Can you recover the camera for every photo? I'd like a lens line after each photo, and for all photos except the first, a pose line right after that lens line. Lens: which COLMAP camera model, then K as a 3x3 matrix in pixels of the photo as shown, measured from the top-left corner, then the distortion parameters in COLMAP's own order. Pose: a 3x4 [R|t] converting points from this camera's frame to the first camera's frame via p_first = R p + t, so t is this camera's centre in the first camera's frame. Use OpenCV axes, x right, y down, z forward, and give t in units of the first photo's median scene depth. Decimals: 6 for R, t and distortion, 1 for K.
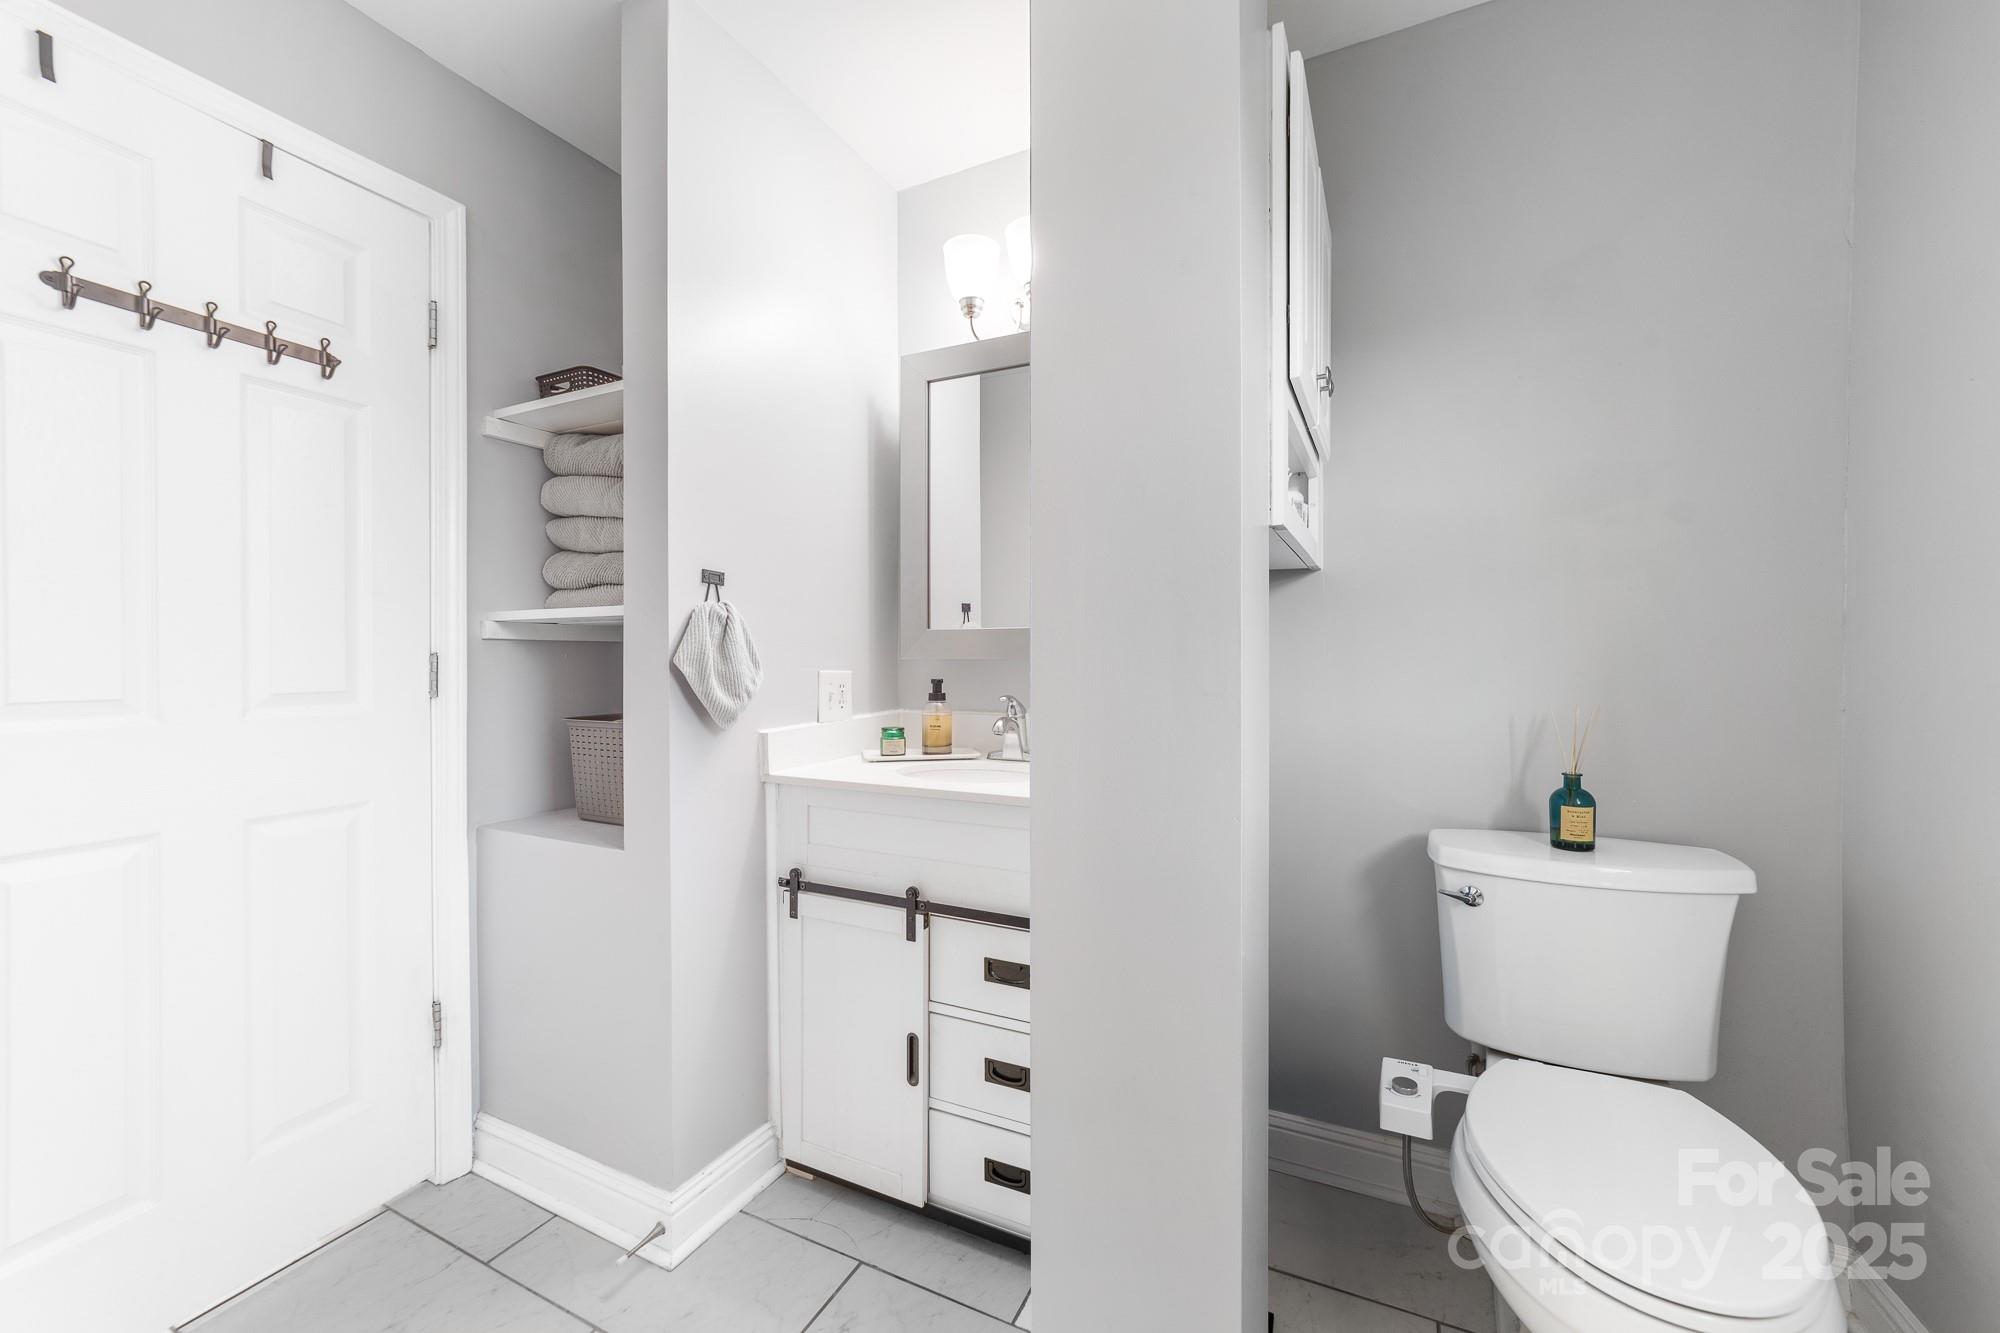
lens RADIAL K [[810.7, 0, 1001.0], [0, 810.7, 656.4], [0, 0, 1]] dist [-0.000775, 0.000064]
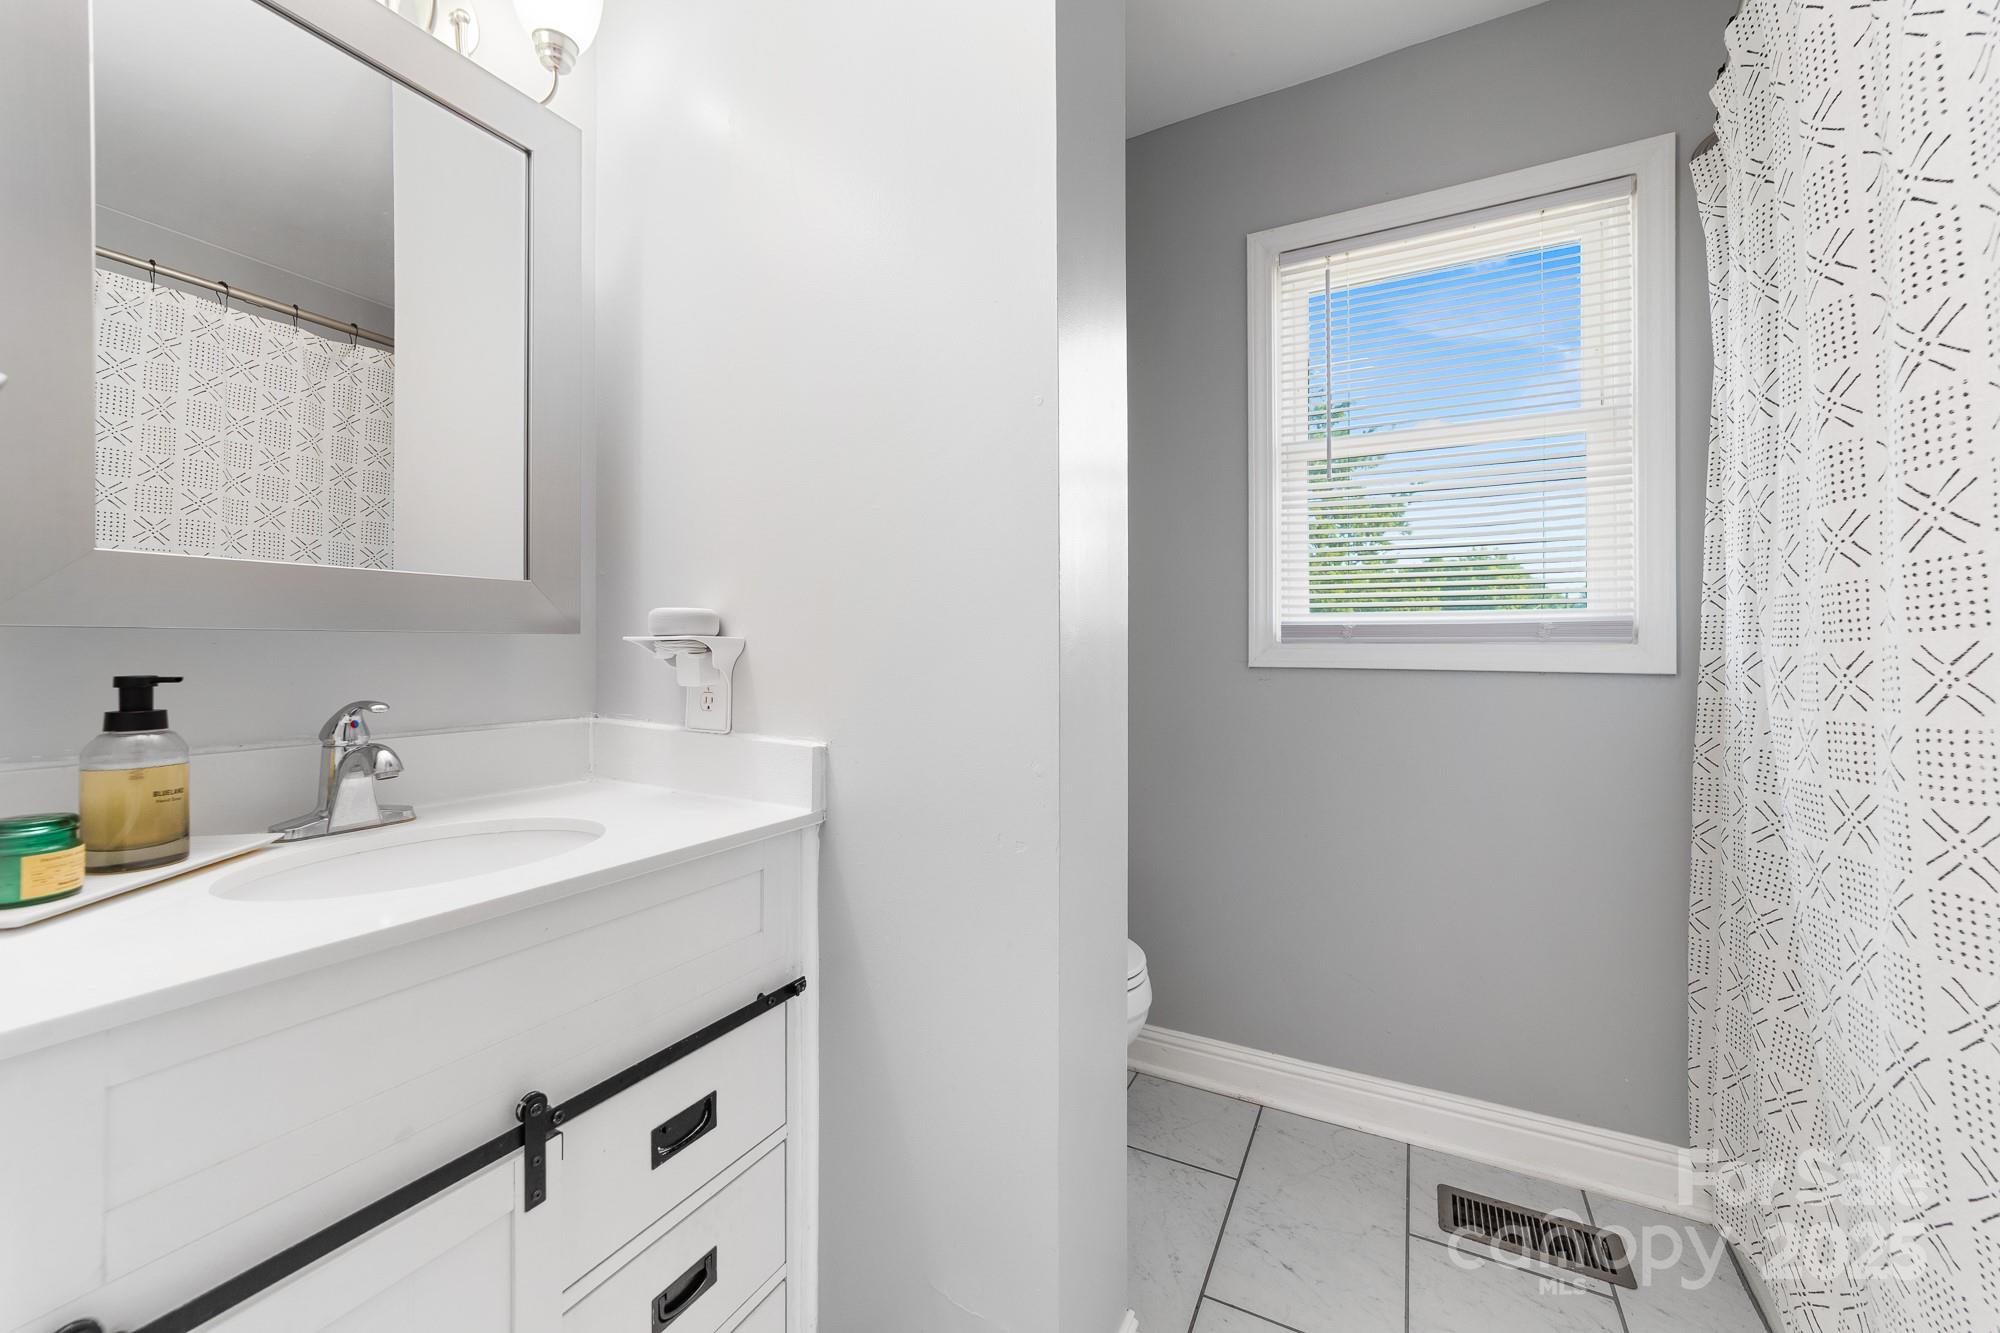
lens RADIAL K [[810.7, 0, 1002.4], [0, 810.7, 655.5], [0, 0, 1]] dist [-0.000775, 0.000064]
pose [[0.019481, -0.008038, 0.999778, -0.469494], [0.009340, 0.999926, 0.007858, 0.018837], [-0.999767, 0.009185, 0.019555, 0.571387]]
